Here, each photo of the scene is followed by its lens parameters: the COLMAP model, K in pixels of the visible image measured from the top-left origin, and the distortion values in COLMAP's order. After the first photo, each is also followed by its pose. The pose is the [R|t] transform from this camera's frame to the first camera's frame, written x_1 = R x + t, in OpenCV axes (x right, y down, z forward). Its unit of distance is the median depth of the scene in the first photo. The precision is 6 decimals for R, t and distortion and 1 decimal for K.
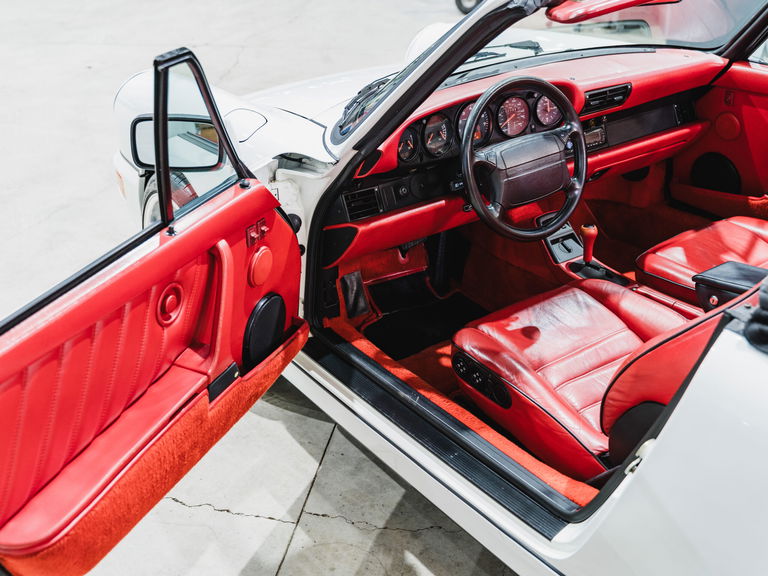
lens RADIAL K [[813.0, 0, 383.7], [0, 813.0, 285.9], [0, 0, 1]] dist [-0.015740, 0.000000]
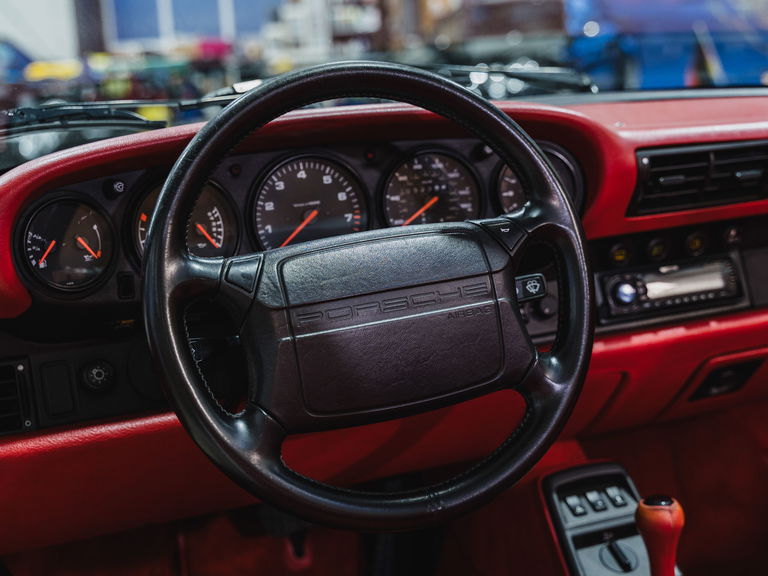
lens RADIAL K [[1148.7, 0, 386.9], [0, 1148.7, 289.3], [0, 0, 1]] dist [-0.010475, 0.000000]
pose [[0.972147, 0.018314, -0.233654, 0.254992], [-0.077037, 0.966517, -0.244767, -0.030910], [0.221348, 0.255949, 0.941007, 0.465948]]
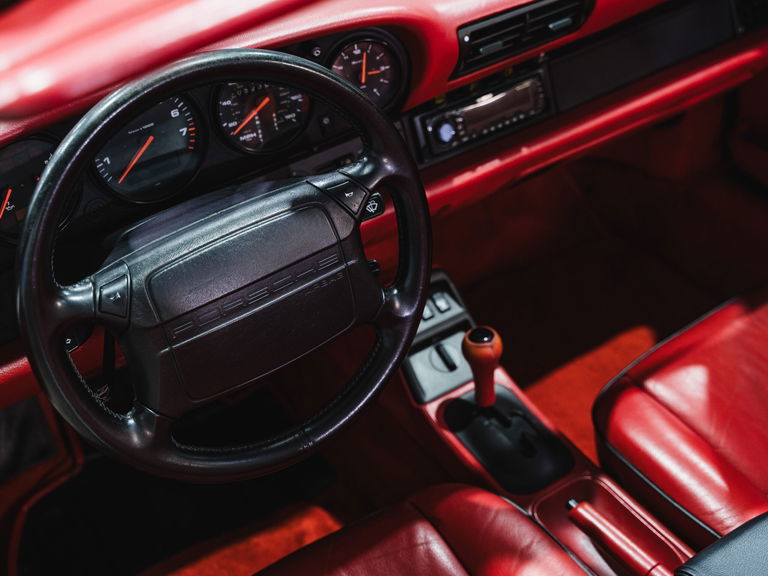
lens RADIAL K [[1148.7, 0, 422.2], [0, 1148.7, 289.1], [0, 0, 1]] dist [-0.010475, 0.000000]
pose [[0.999931, -0.003337, -0.011275, 0.230624], [0.005511, 0.980041, 0.198720, -0.219982], [0.010386, -0.198768, 0.979991, 0.417284]]
